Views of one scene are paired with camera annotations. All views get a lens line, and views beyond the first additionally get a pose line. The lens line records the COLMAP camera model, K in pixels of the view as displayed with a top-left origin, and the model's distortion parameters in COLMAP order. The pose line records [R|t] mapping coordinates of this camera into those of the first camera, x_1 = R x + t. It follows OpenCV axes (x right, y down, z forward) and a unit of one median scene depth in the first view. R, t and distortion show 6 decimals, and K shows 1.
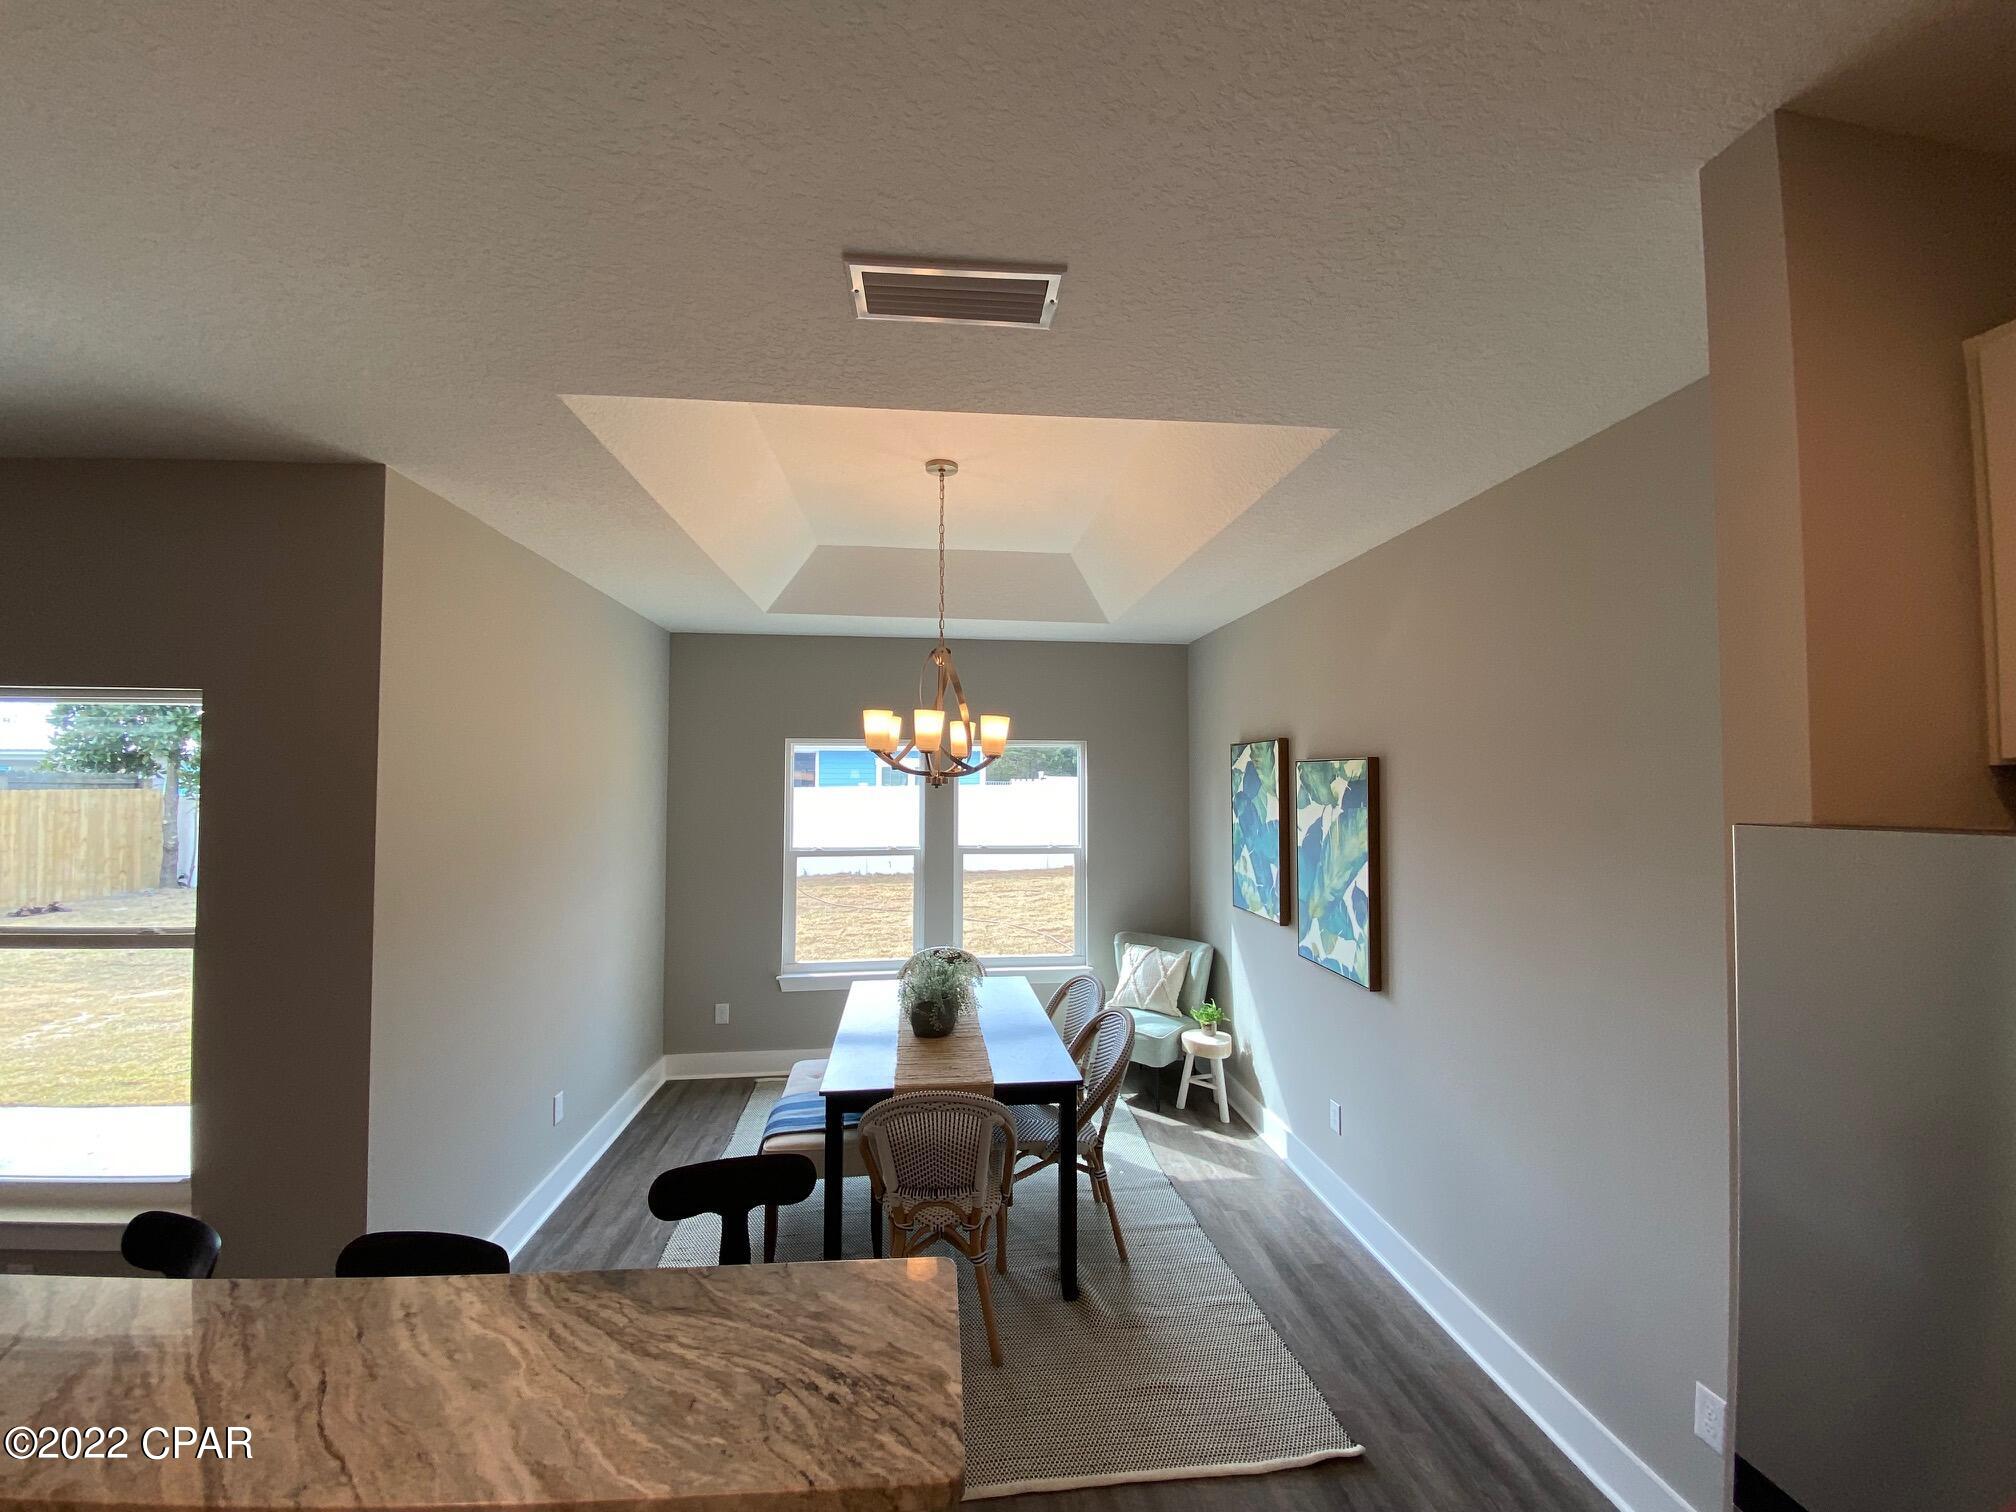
lens RADIAL K [[874.4, 0, 1008.0], [0, 874.4, 756.0], [0, 0, 1]] dist [-0.001015, -0.000066]
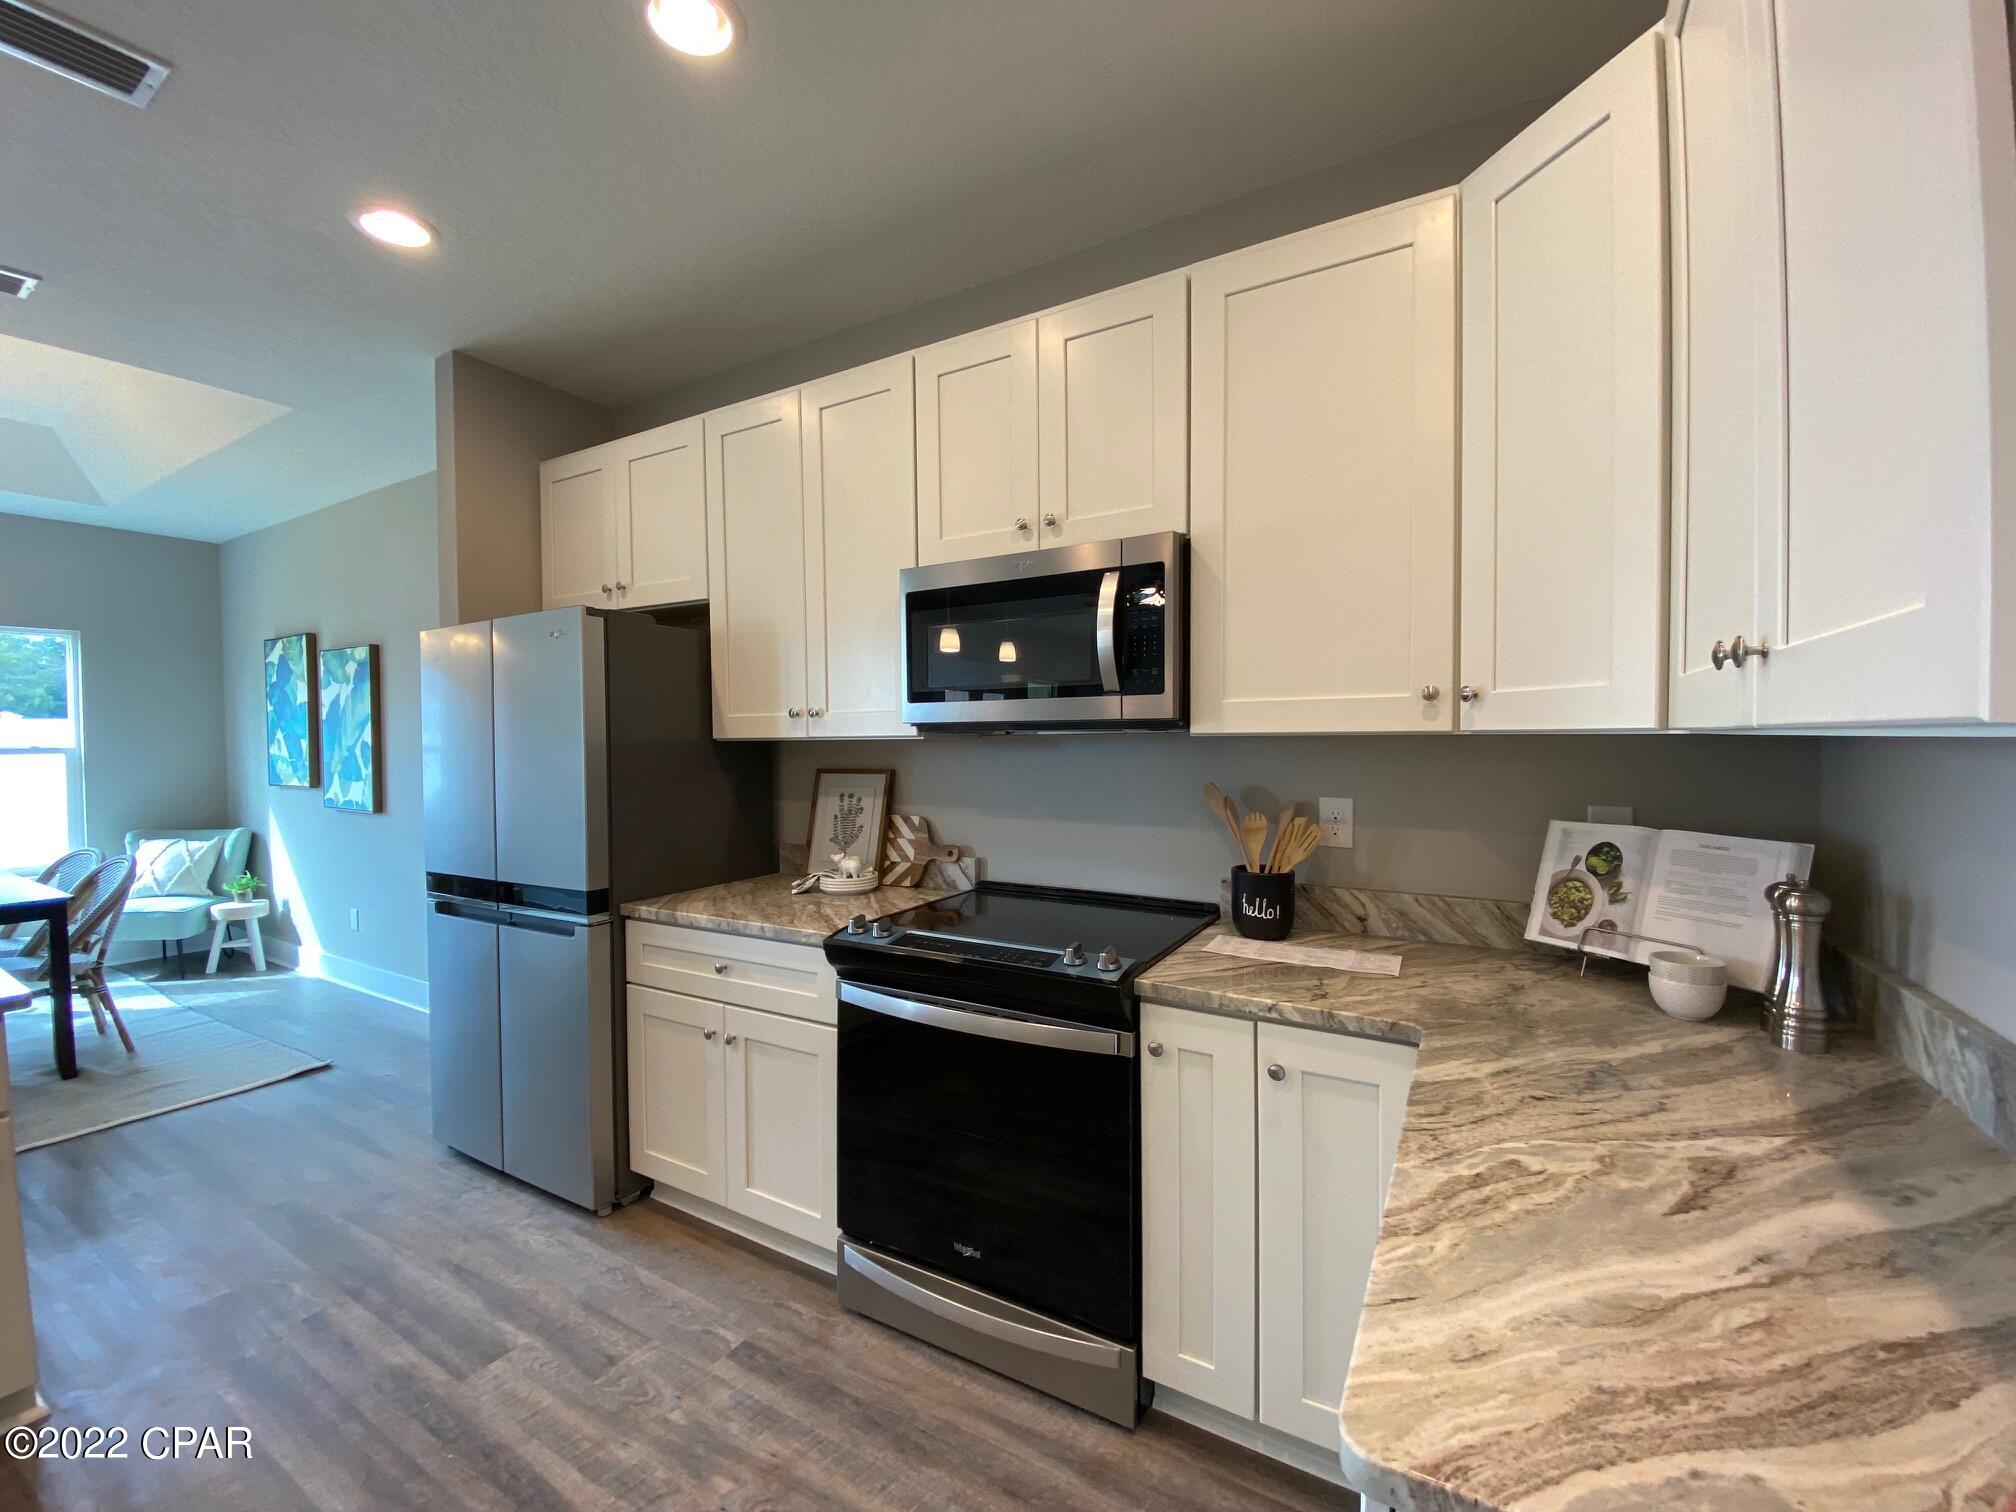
lens RADIAL K [[818.9, 0, 1006.4], [0, 818.9, 751.6], [0, 0, 1]] dist [0.009849, -0.015326]
pose [[0.595357, -0.025905, 0.803044, -0.021089], [-0.024804, 0.998411, 0.050597, 0.058612], [-0.803079, -0.050042, 0.593768, -0.420171]]
